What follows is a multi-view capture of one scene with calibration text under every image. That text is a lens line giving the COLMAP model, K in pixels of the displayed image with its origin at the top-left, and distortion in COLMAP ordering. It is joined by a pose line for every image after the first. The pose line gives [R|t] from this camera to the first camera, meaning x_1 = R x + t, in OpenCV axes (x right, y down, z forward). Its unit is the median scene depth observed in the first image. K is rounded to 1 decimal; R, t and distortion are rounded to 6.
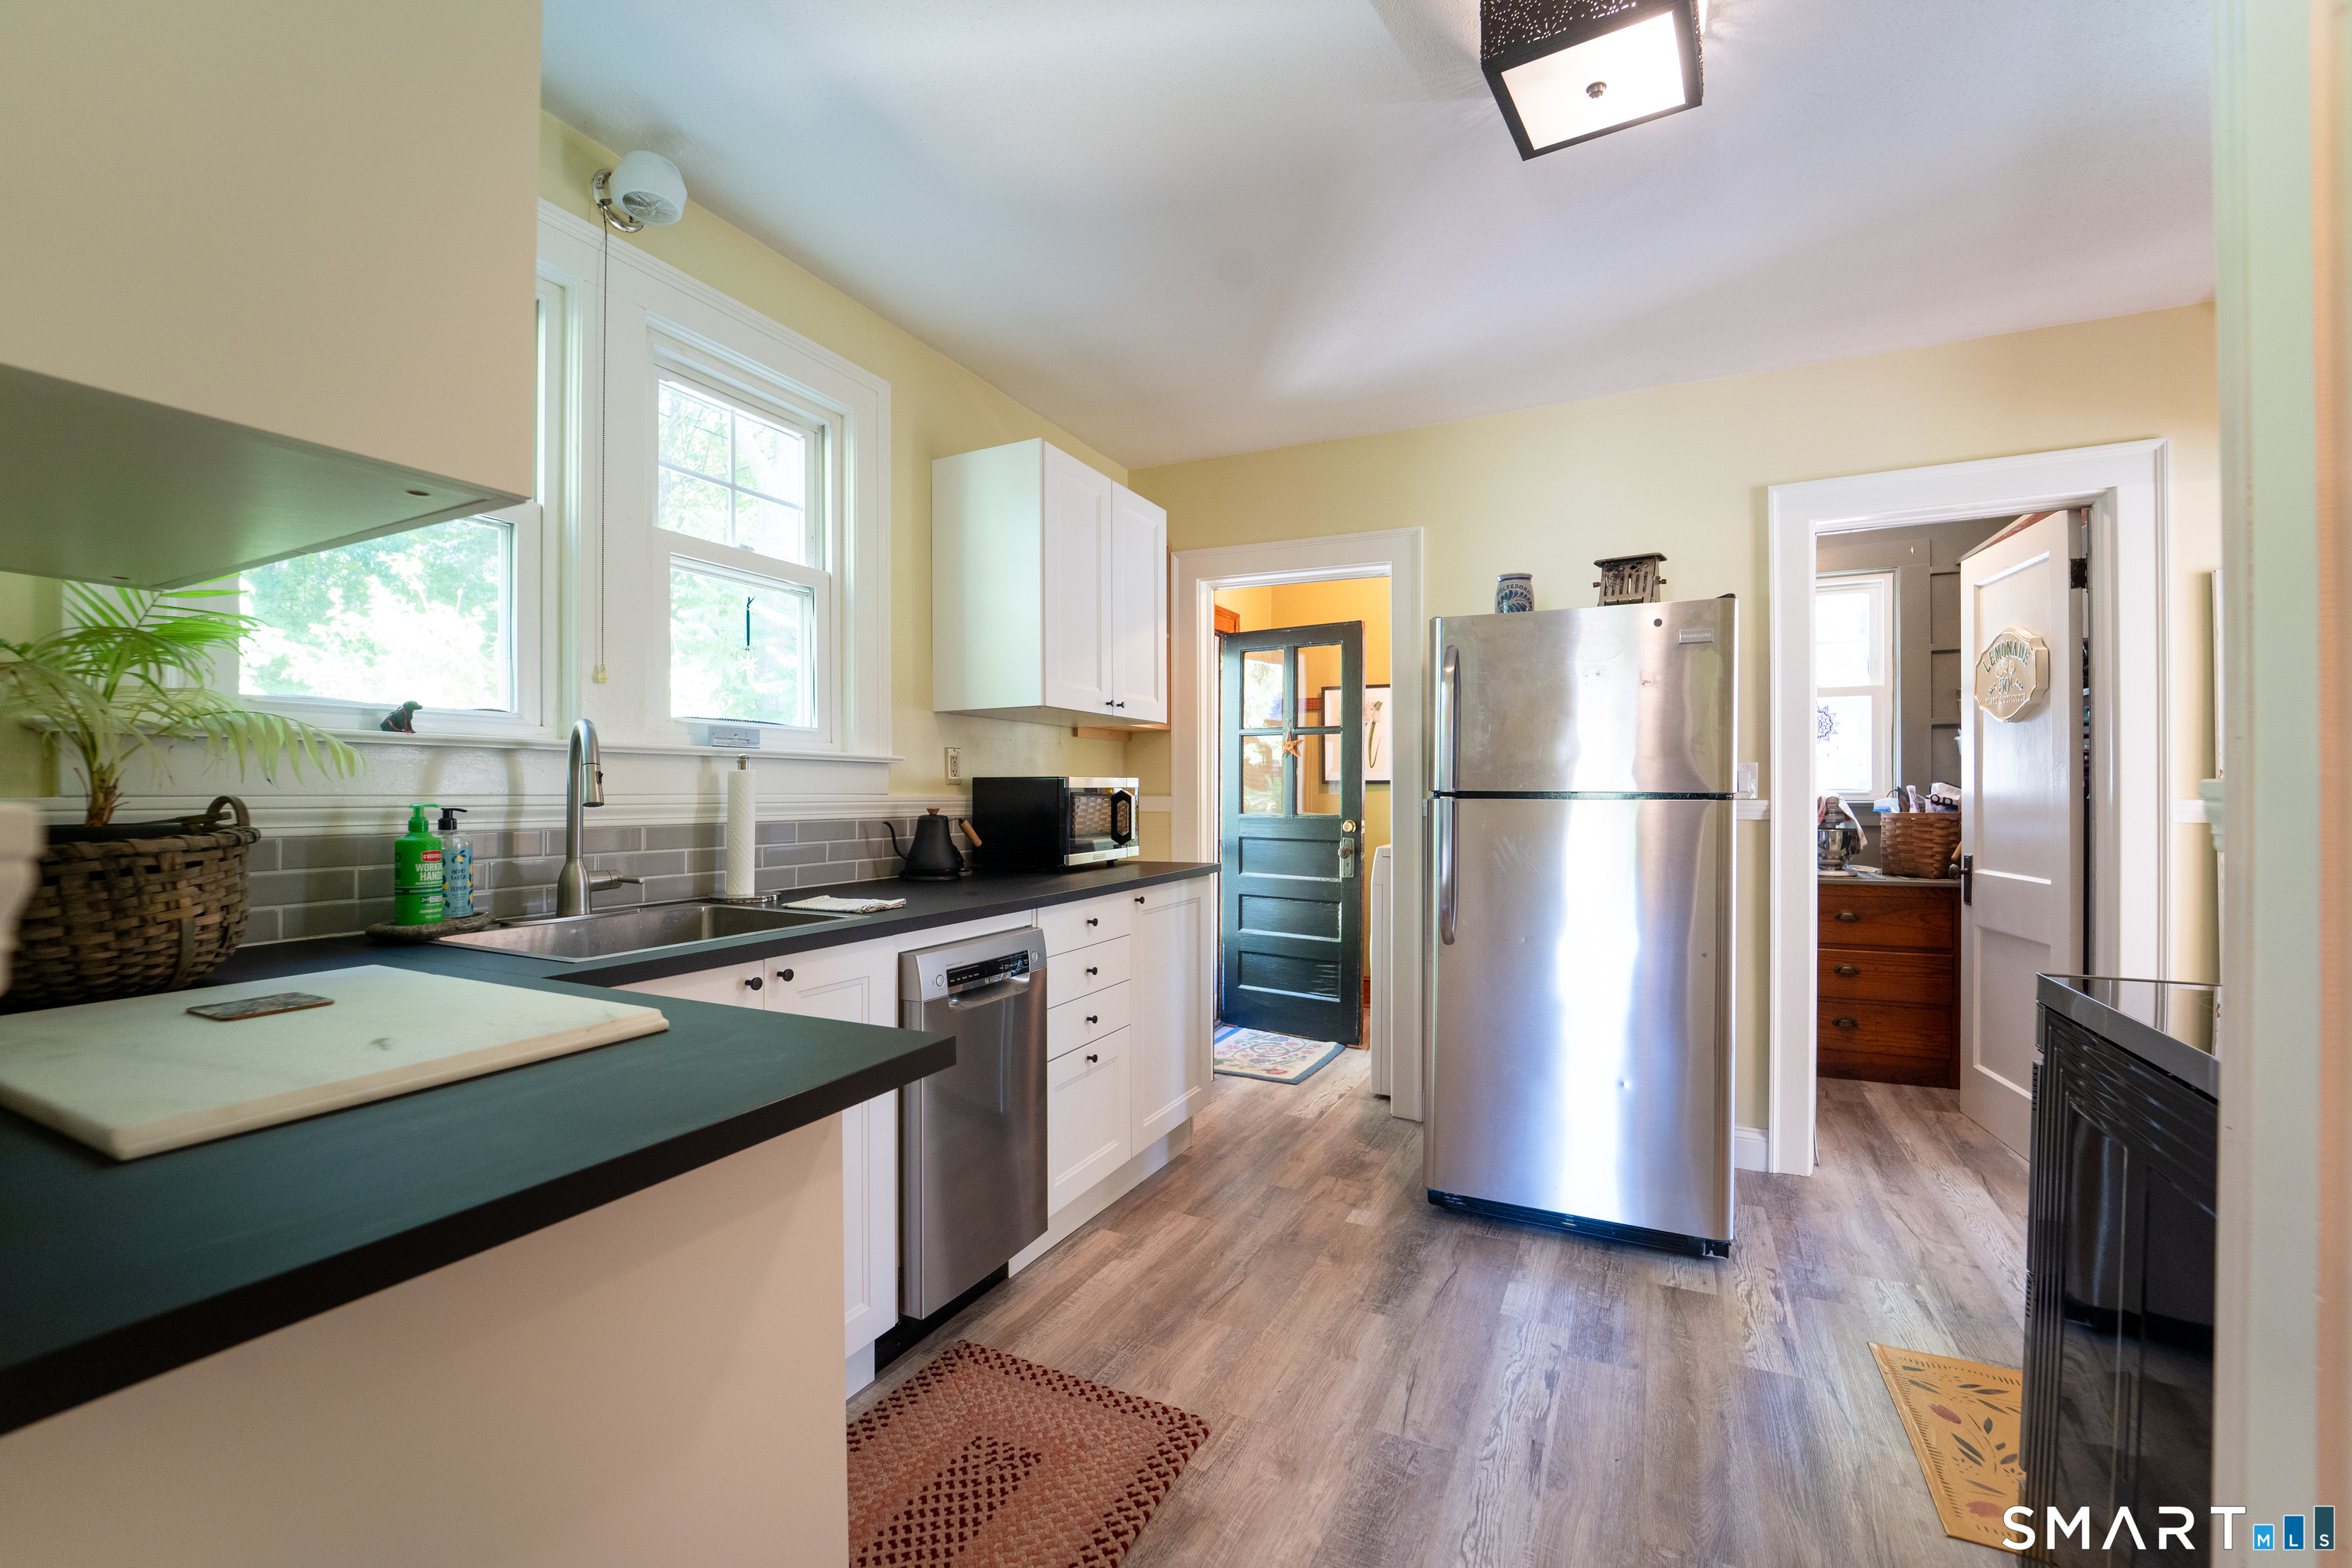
lens RADIAL K [[970.6, 0, 1162.3], [0, 970.6, 789.2], [0, 0, 1]] dist [-0.016615, -0.000663]
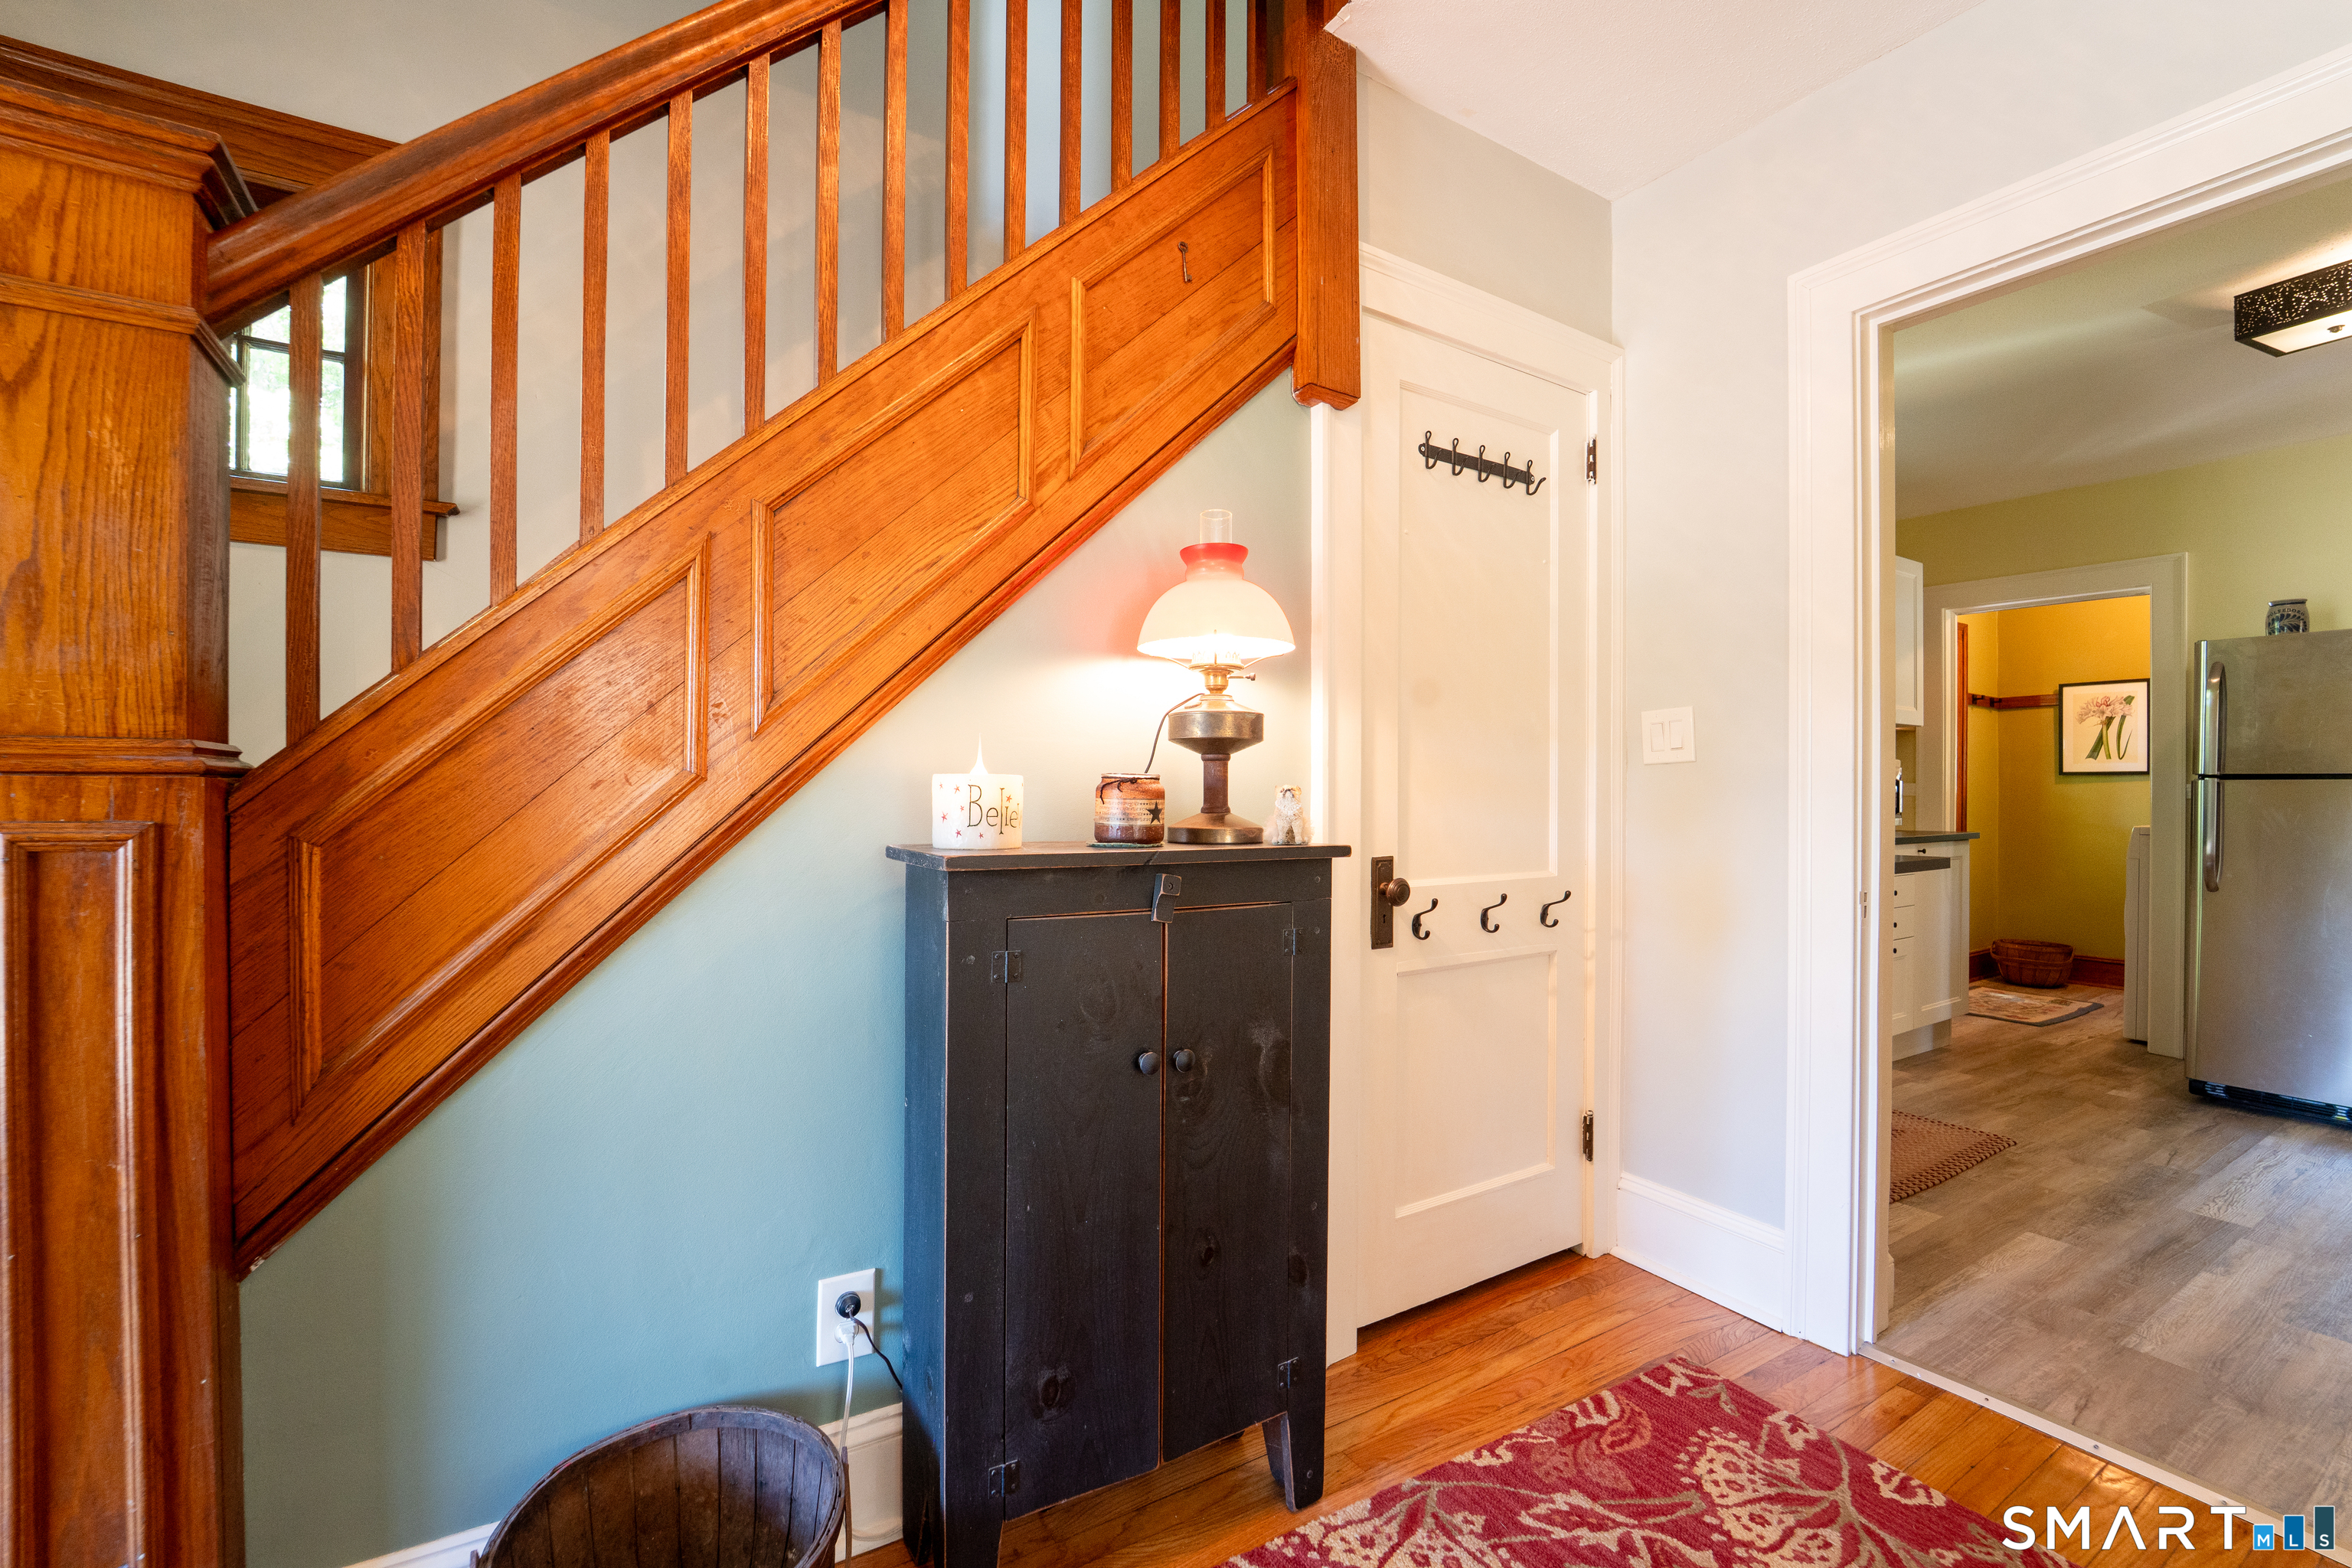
lens RADIAL K [[970.6, 0, 1180.3], [0, 970.6, 802.1], [0, 0, 1]] dist [-0.016615, -0.000663]
pose [[0.853153, 0.002734, -0.521653, -0.239419], [0.003486, 0.999934, 0.010942, 0.021741], [0.521648, -0.011154, 0.853088, -0.874668]]
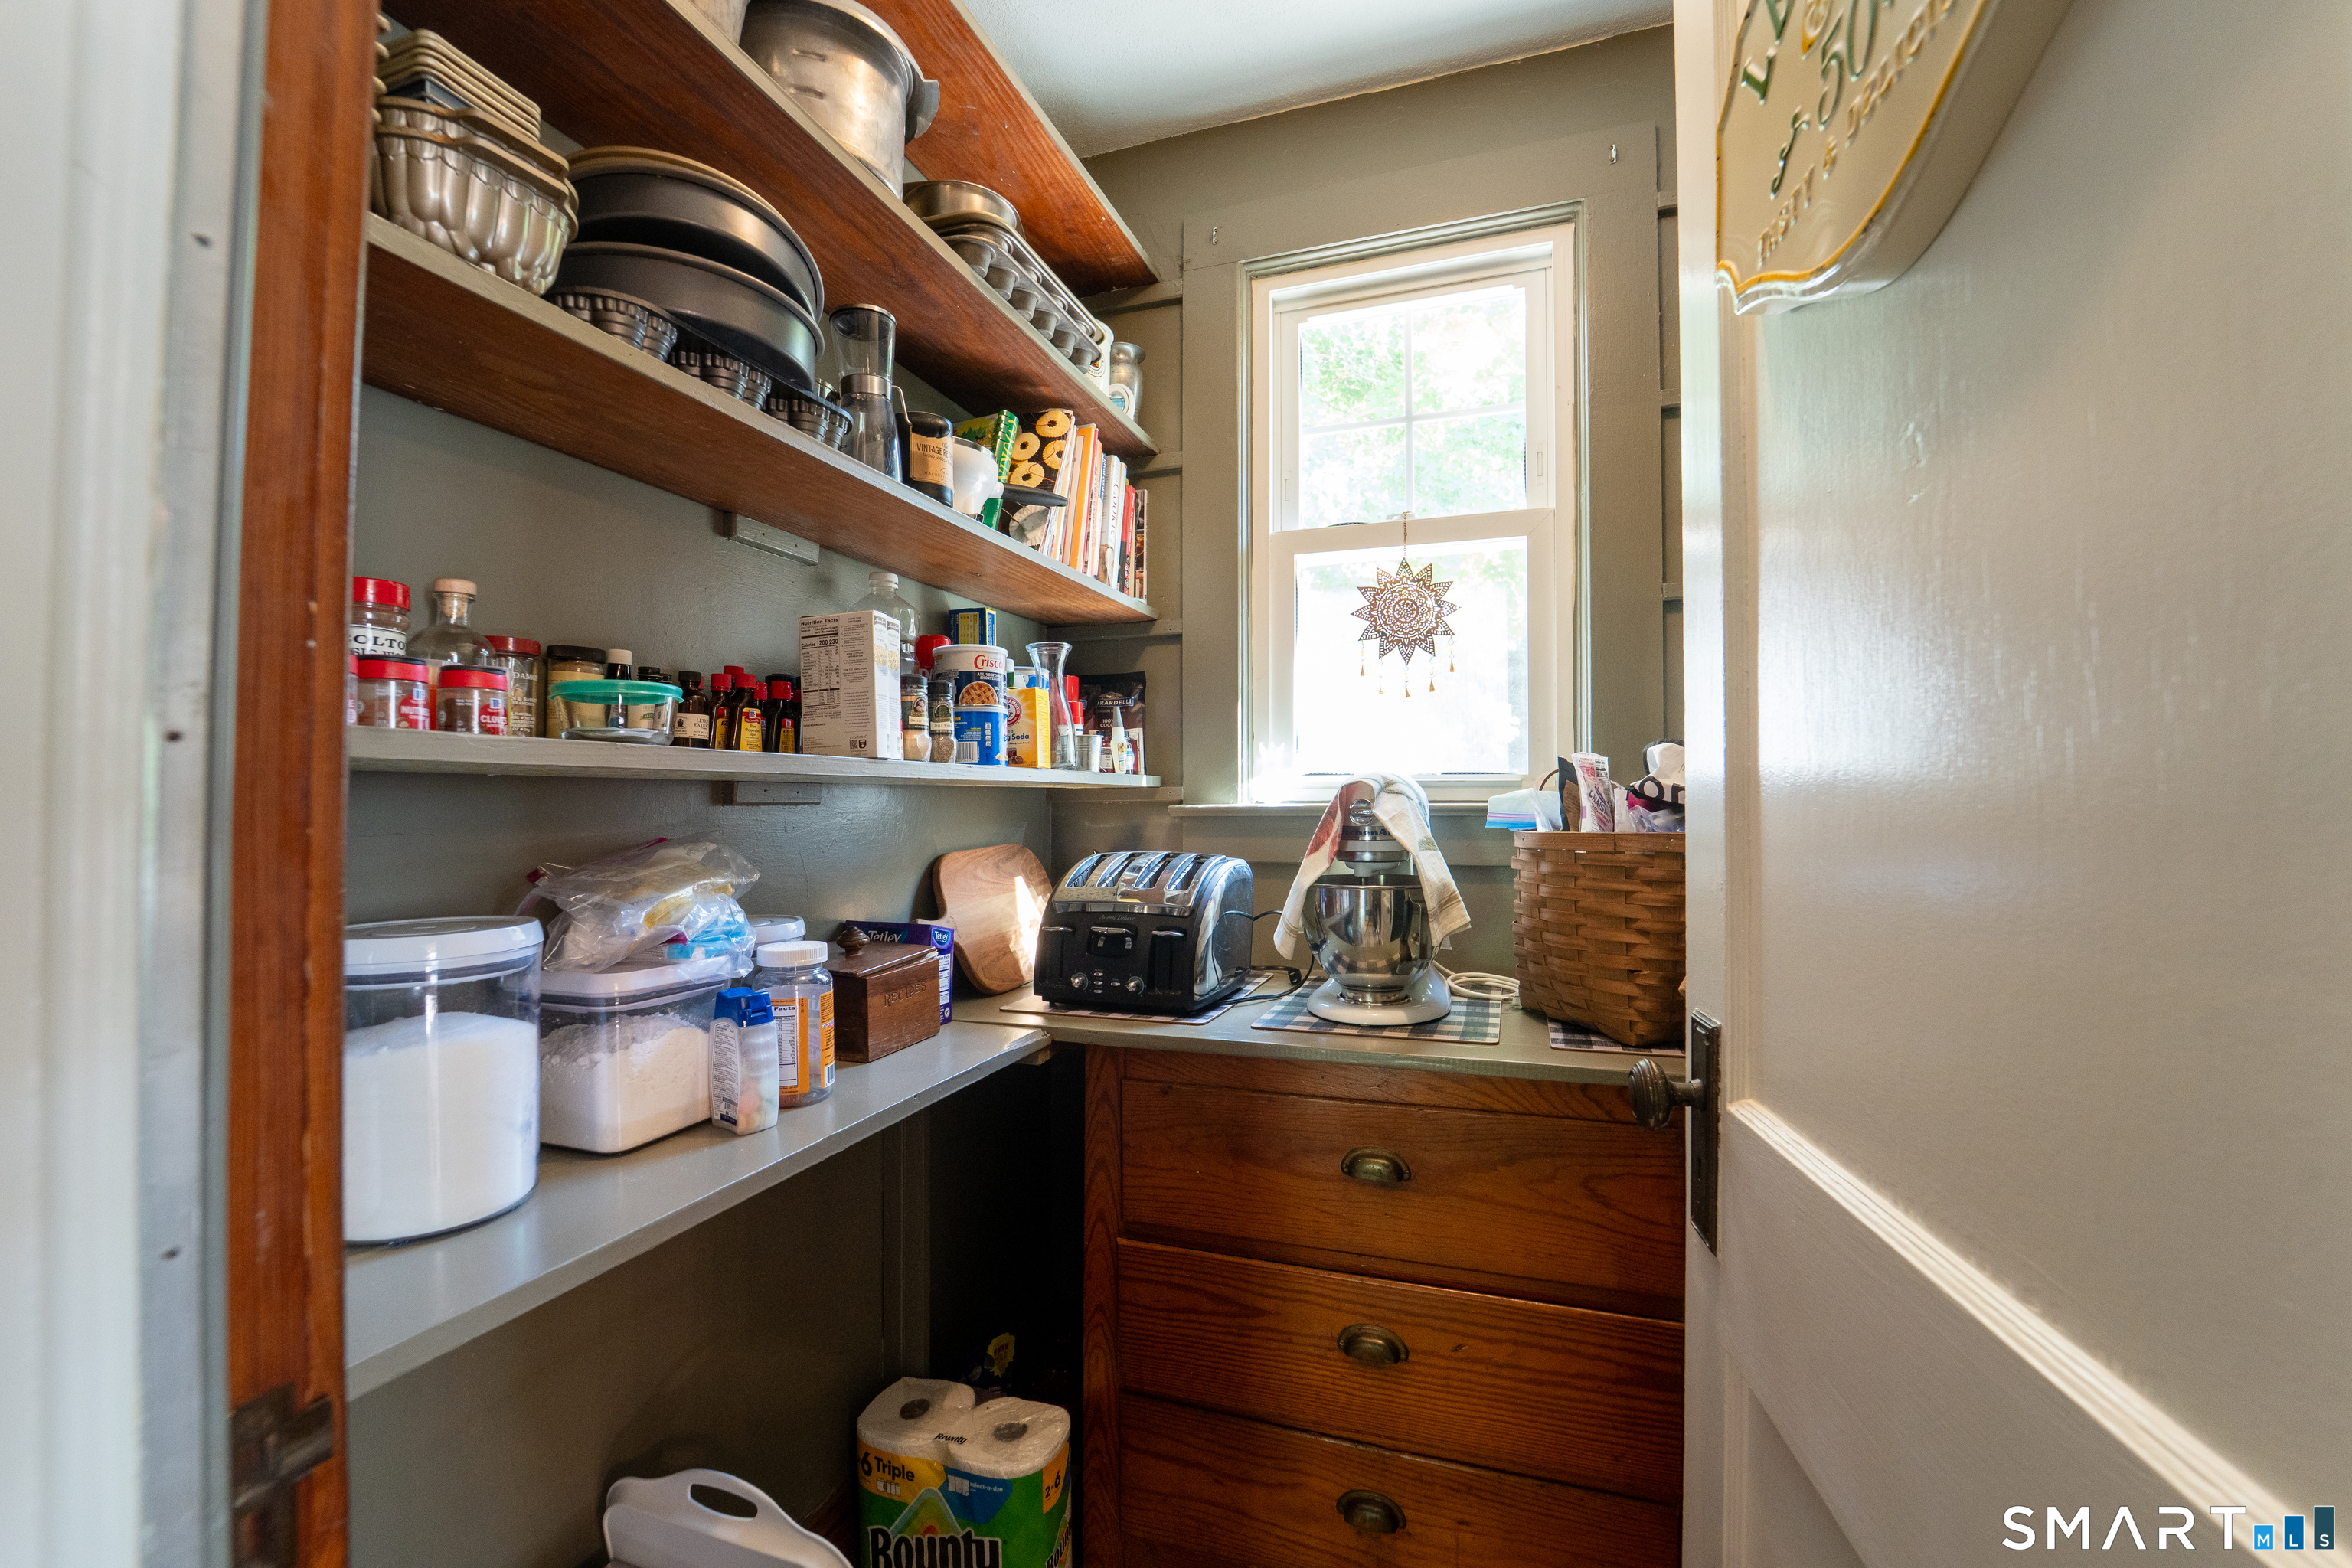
lens RADIAL K [[970.6, 0, 1188.1], [0, 970.6, 796.6], [0, 0, 1]] dist [-0.016615, -0.000663]
pose [[0.990038, 0.000091, 0.140799, 0.542149], [0.000375, 0.999995, -0.003280, 0.012242], [-0.140798, 0.003300, 0.990033, 0.624091]]
